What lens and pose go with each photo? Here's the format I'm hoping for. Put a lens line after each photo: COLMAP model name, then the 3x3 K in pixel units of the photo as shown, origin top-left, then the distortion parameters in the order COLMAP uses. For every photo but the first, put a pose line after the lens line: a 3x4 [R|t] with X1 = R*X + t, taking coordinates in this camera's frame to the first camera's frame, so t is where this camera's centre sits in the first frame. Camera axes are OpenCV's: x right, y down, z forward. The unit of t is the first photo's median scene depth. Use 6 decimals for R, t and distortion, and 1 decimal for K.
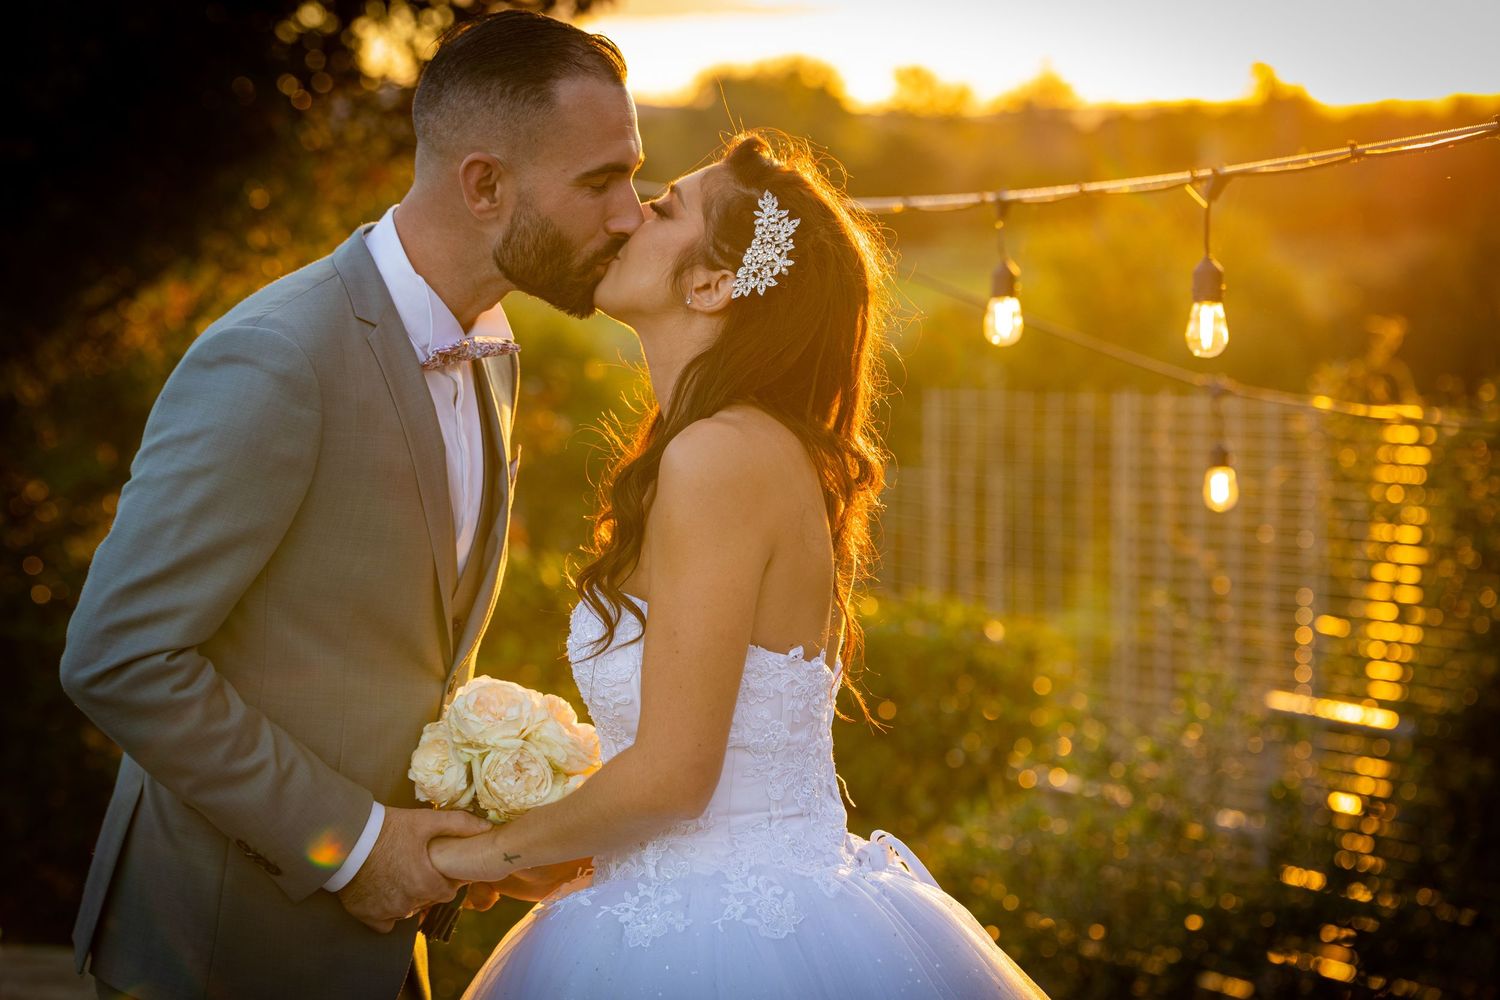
lens RADIAL K [[4744.2, 0, 750.4], [0, 4744.2, 502.1], [0, 0, 1]] dist [-0.597535, 0.000000]
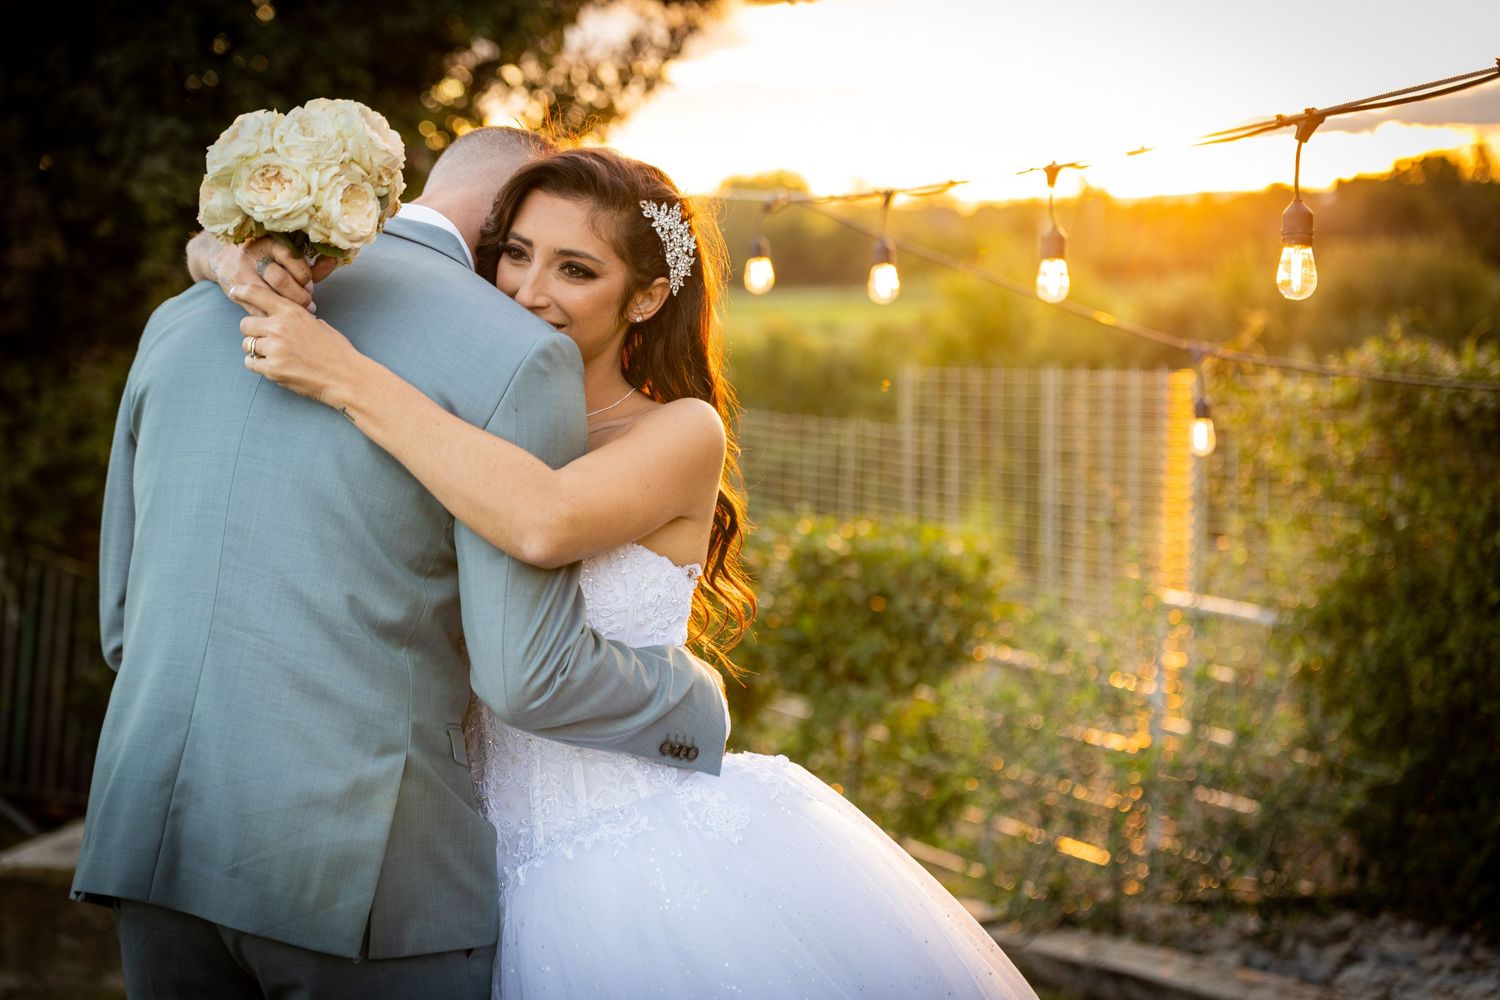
lens RADIAL K [[2910.2, 0, 747.8], [0, 2910.2, 502.1], [0, 0, 1]] dist [0.254716, 0.000000]
pose [[0.999986, -0.004309, -0.003037, -0.006153], [0.004362, 0.999839, 0.017395, -0.000150], [0.002962, -0.017408, 0.999844, 0.161168]]
